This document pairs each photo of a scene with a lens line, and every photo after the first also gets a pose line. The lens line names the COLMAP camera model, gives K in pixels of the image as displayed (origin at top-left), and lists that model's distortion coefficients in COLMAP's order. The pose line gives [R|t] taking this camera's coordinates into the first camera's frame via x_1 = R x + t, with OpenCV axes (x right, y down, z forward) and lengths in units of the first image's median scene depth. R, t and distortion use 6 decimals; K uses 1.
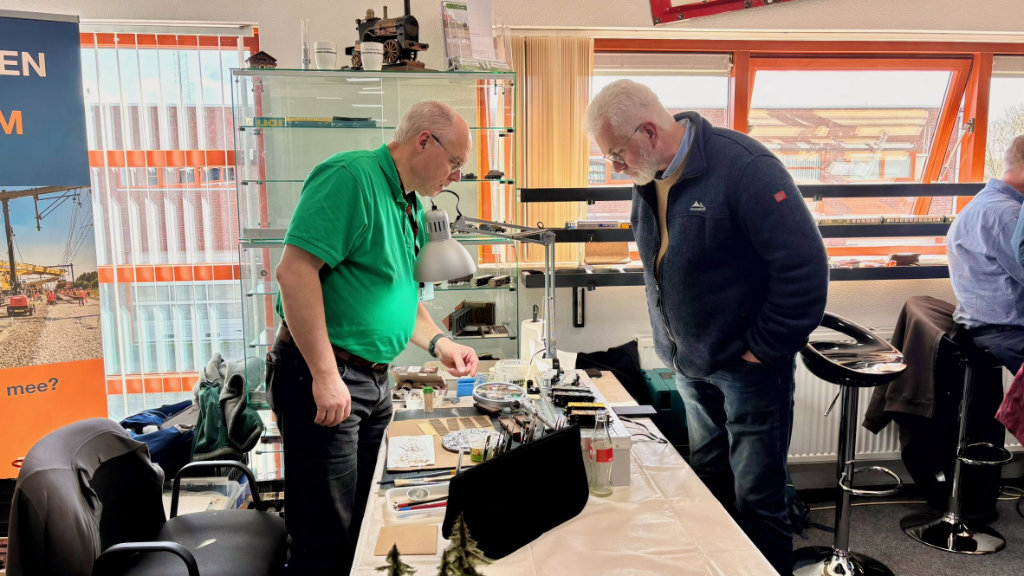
lens RADIAL K [[758.7, 0, 513.3], [0, 758.7, 286.8], [0, 0, 1]] dist [-0.009137, -0.001966]
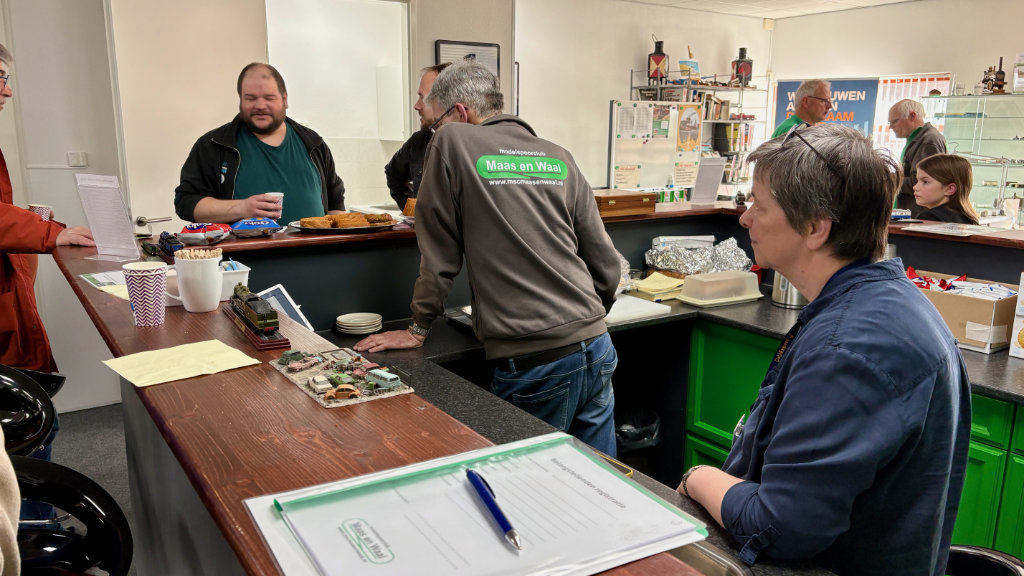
lens RADIAL K [[782.3, 0, 497.3], [0, 782.3, 289.1], [0, 0, 1]] dist [0.042746, -0.053122]
pose [[0.455532, 0.187344, -0.870283, 1.416950], [-0.137398, 0.980687, 0.139192, 0.187647], [0.879553, 0.056169, 0.472475, -1.515840]]
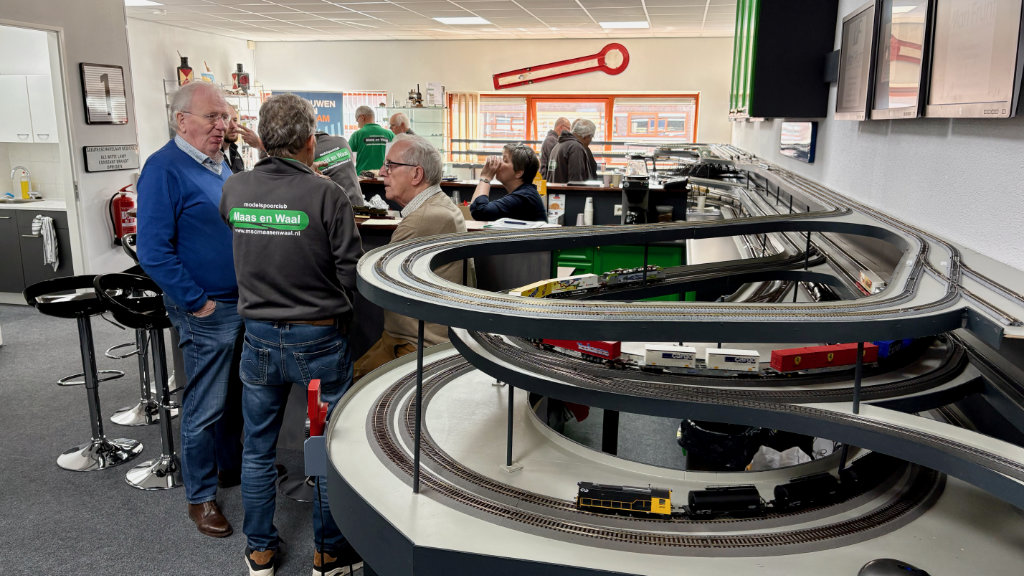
lens RADIAL K [[782.3, 0, 510.7], [0, 782.3, 287.4], [0, 0, 1]] dist [0.042746, -0.053122]
pose [[0.944003, 0.082713, -0.319400, 1.624836], [-0.062158, 0.995316, 0.074041, 0.296145], [0.324028, -0.050042, 0.944723, -2.606964]]
